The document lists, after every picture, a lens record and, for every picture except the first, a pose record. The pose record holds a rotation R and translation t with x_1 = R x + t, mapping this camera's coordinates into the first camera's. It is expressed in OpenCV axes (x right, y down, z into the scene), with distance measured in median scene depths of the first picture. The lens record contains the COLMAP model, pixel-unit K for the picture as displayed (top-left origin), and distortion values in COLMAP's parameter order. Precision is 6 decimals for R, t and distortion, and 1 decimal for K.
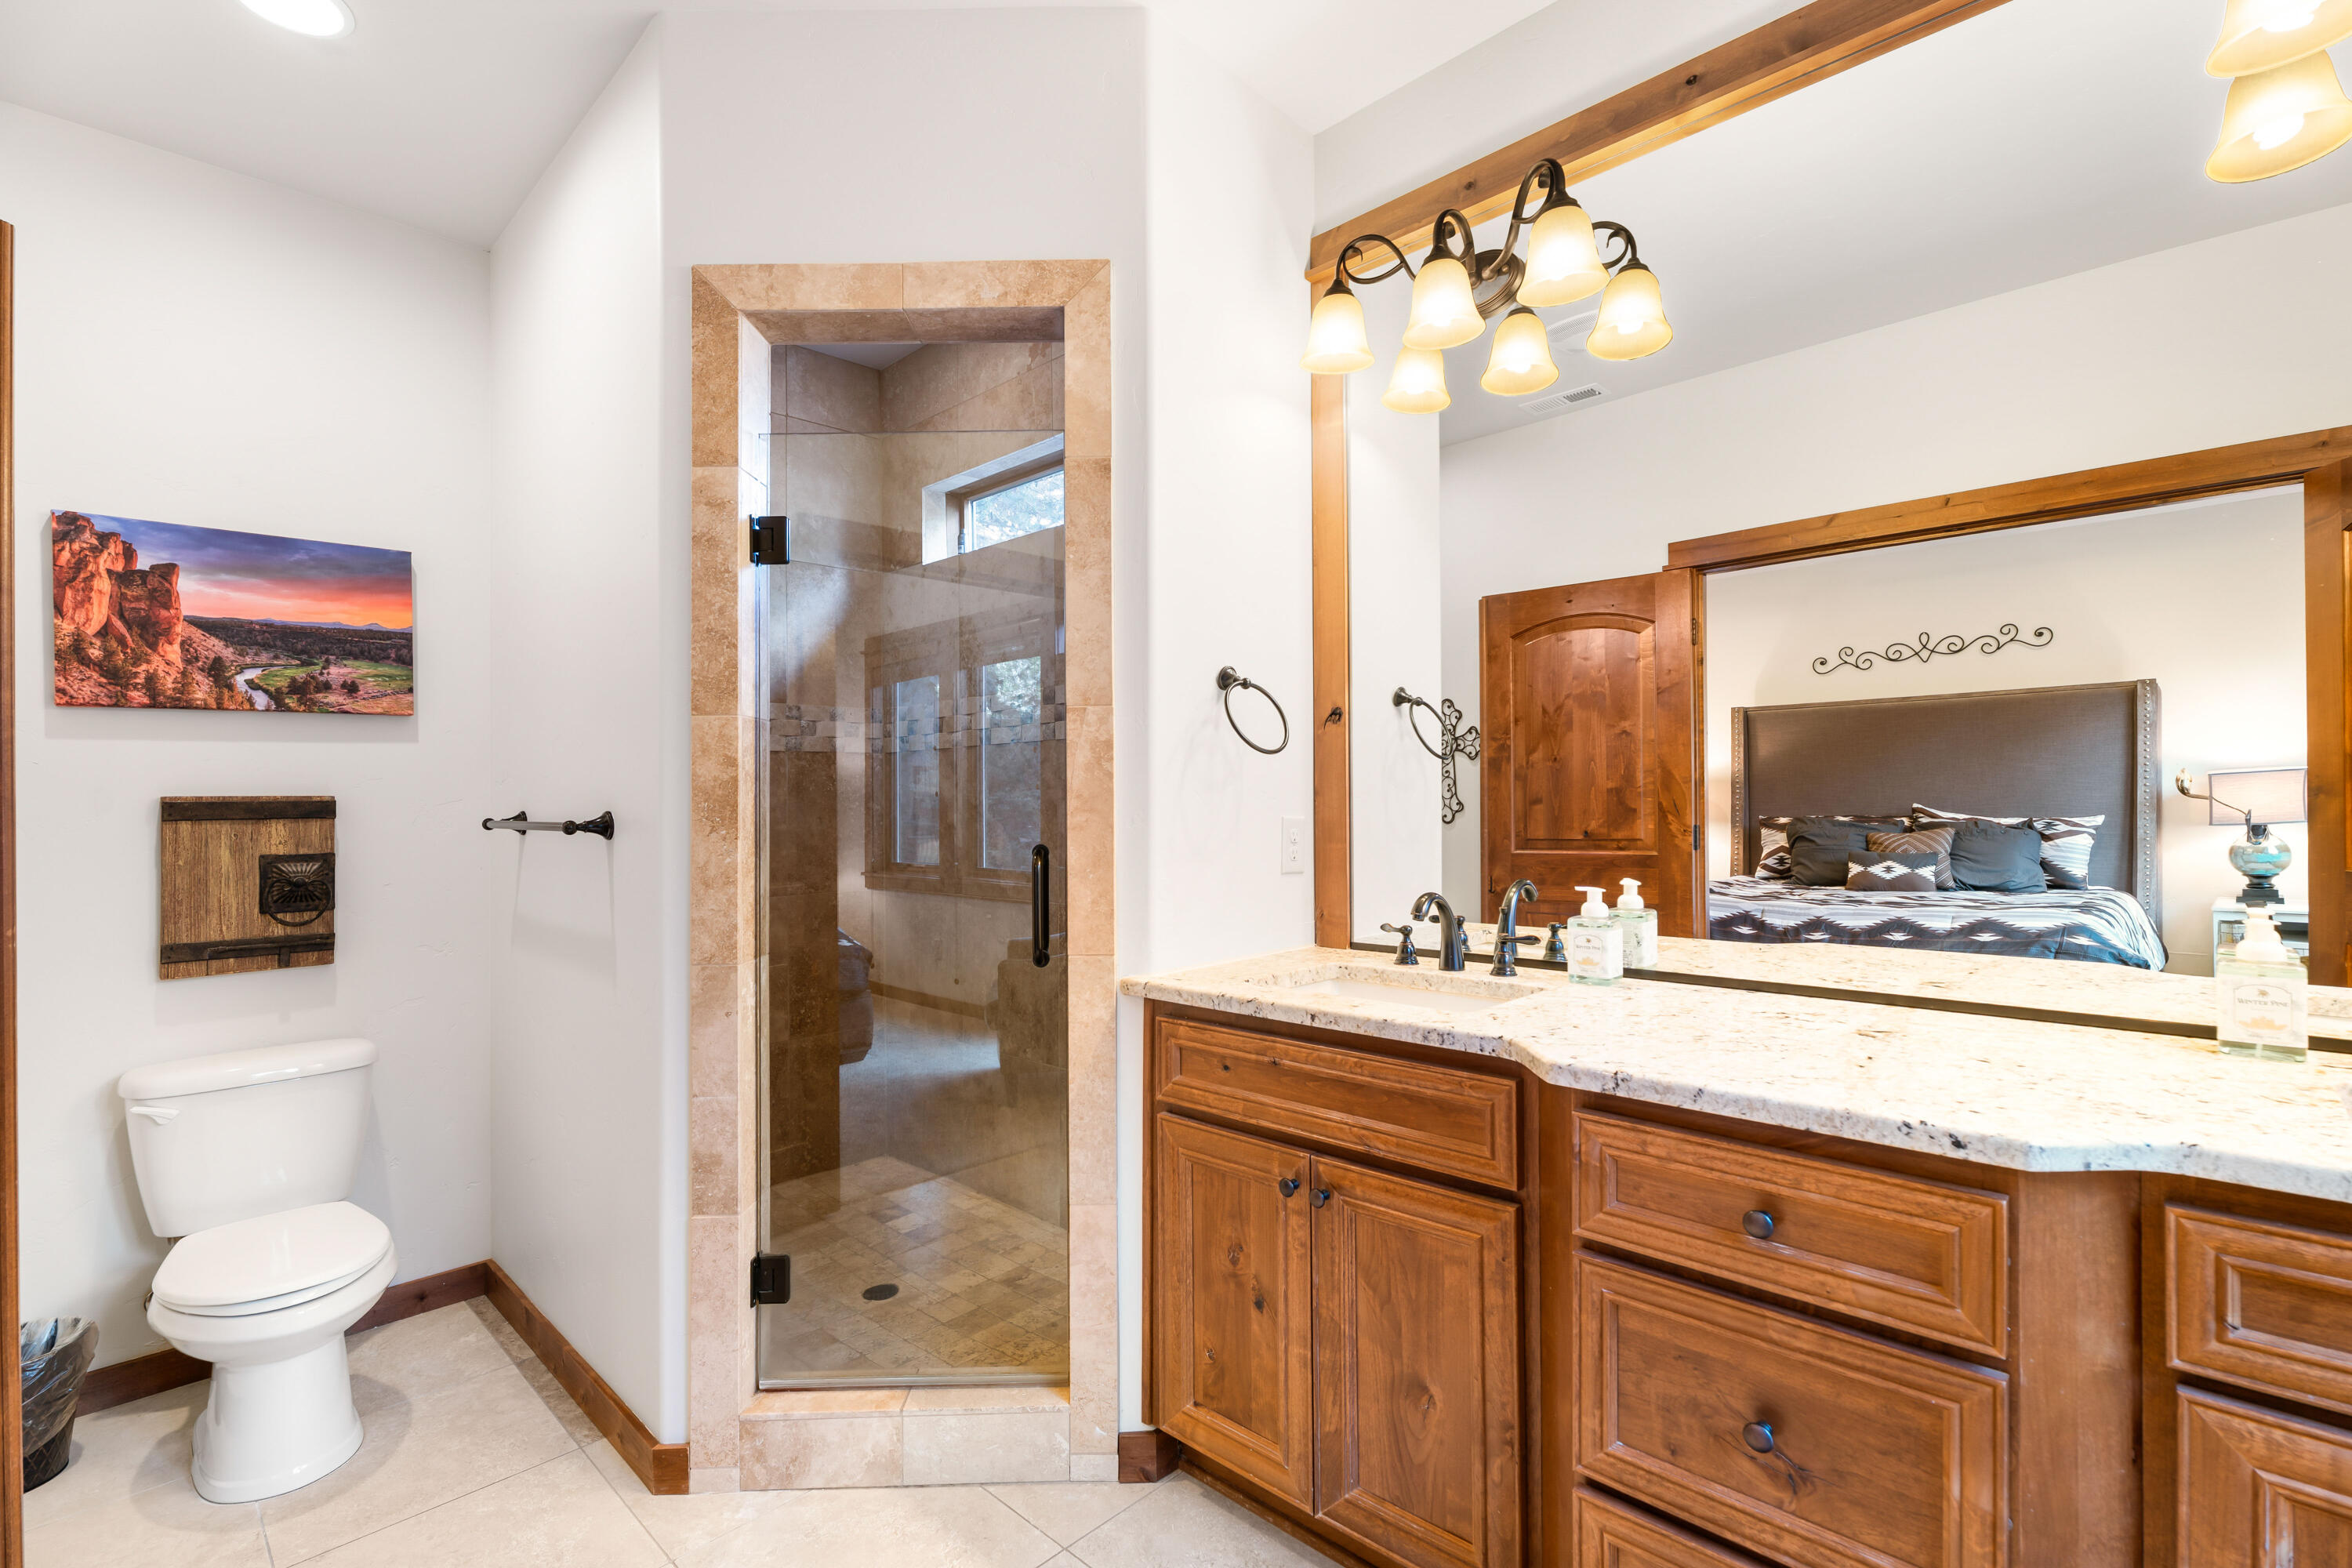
lens RADIAL K [[1063.7, 0, 1187.1], [0, 1063.7, 780.1], [0, 0, 1]] dist [0.000299, -0.000080]
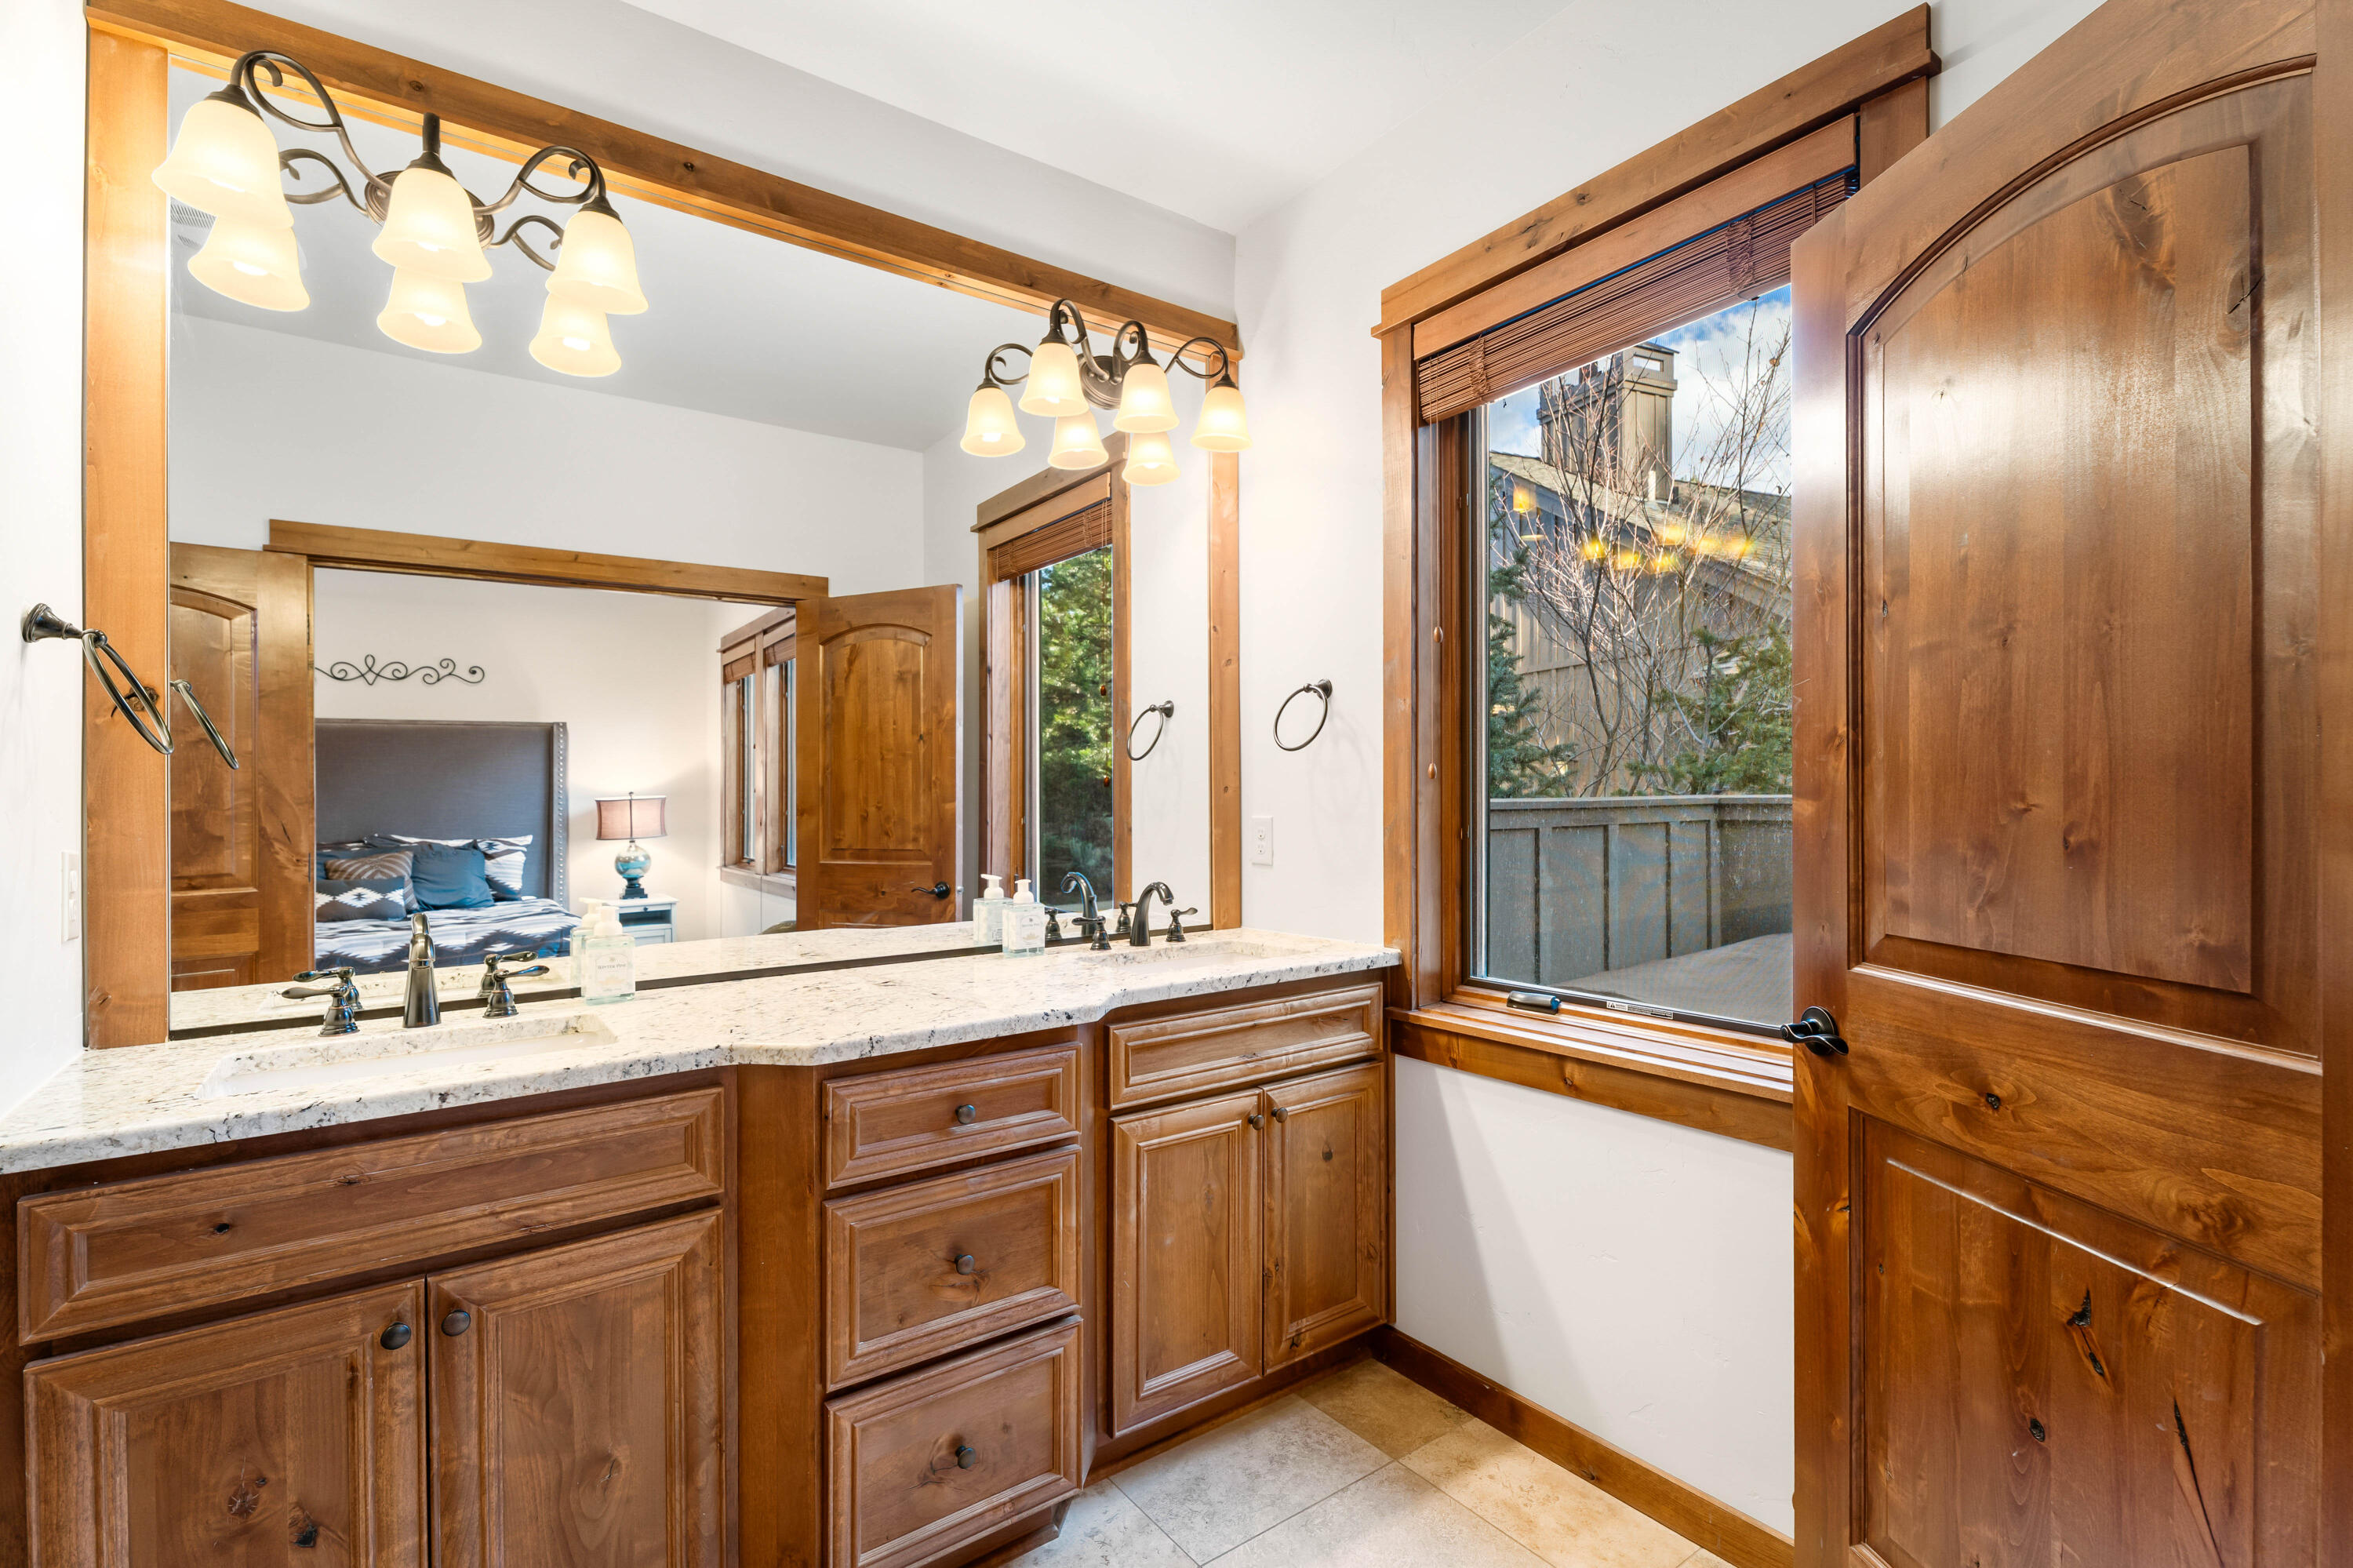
lens RADIAL K [[1064.2, 0, 1181.5], [0, 1064.2, 803.1], [0, 0, 1]] dist [0.000299, -0.000080]
pose [[0.173104, 0.008693, 0.984865, -0.440498], [-0.005341, 0.999955, -0.007887, 0.007513], [-0.984889, -0.003895, 0.173143, 0.258240]]
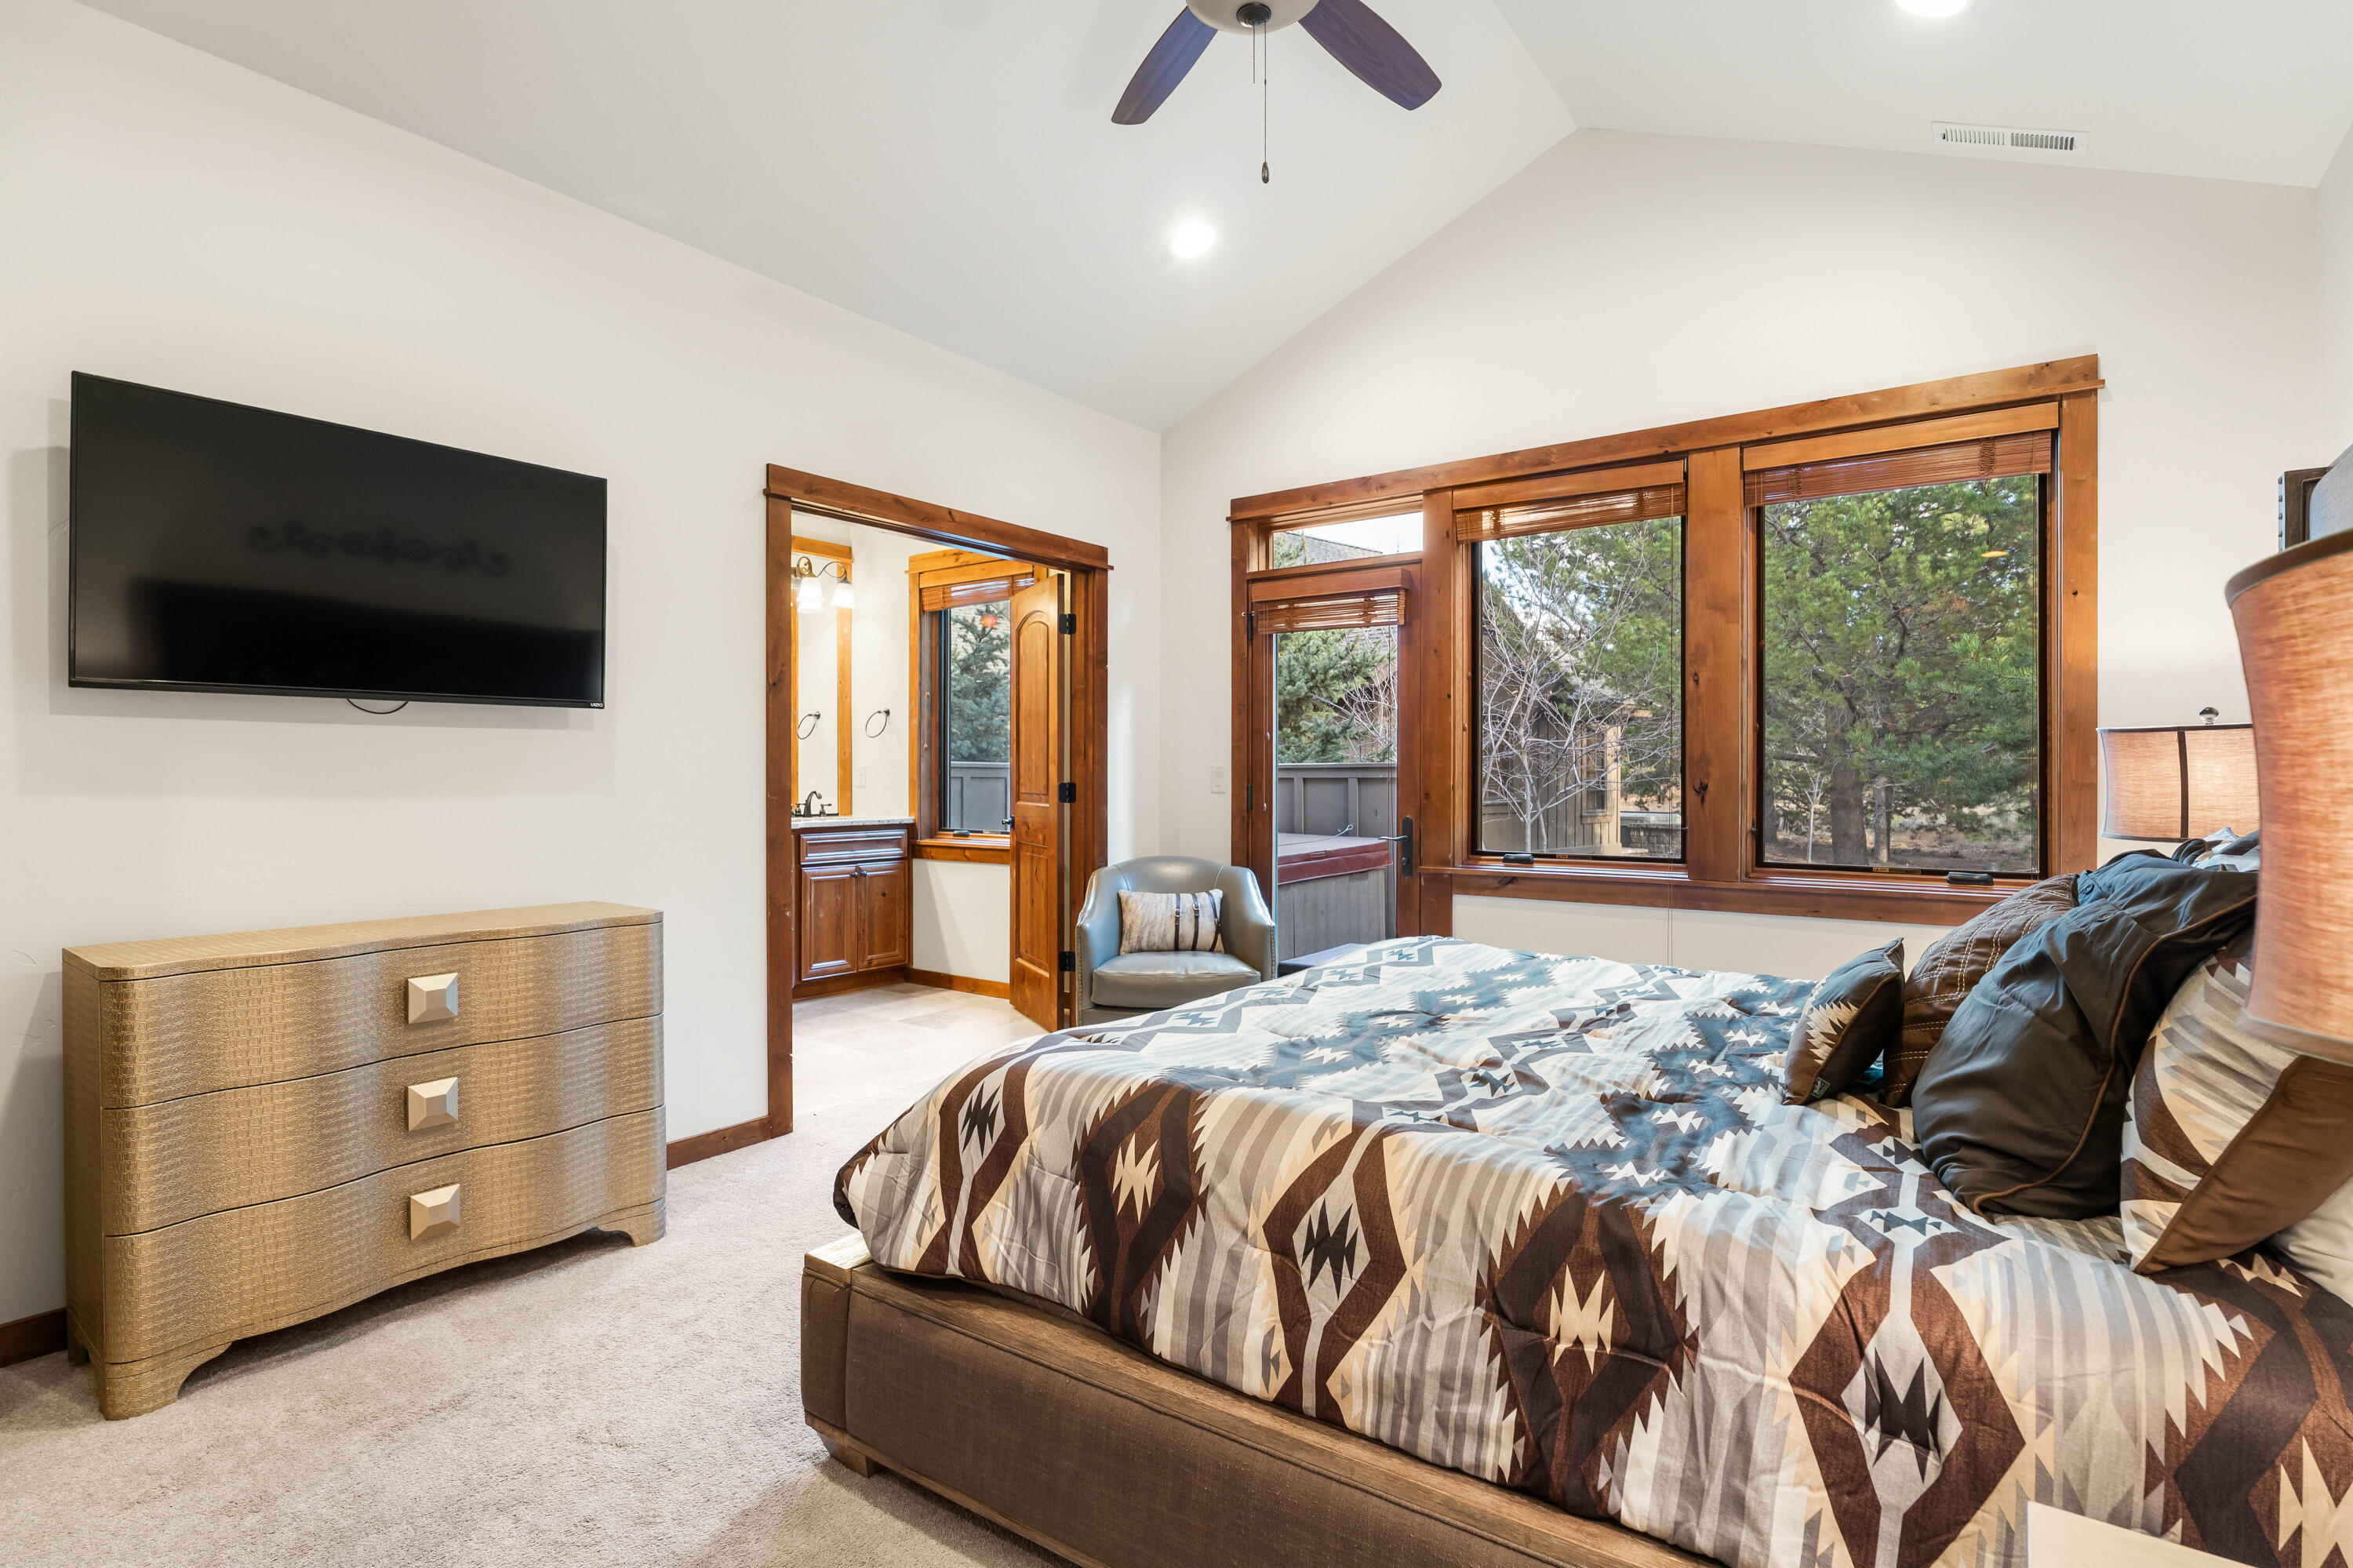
lens RADIAL K [[1147.2, 0, 1164.7], [0, 1147.2, 778.8], [0, 0, 1]] dist [-0.000851, -0.000042]
pose [[-0.133940, 0.010748, 0.990931, -2.412169], [-0.006910, 0.999907, -0.011779, 0.080599], [-0.990965, -0.008425, -0.133854, -0.023043]]
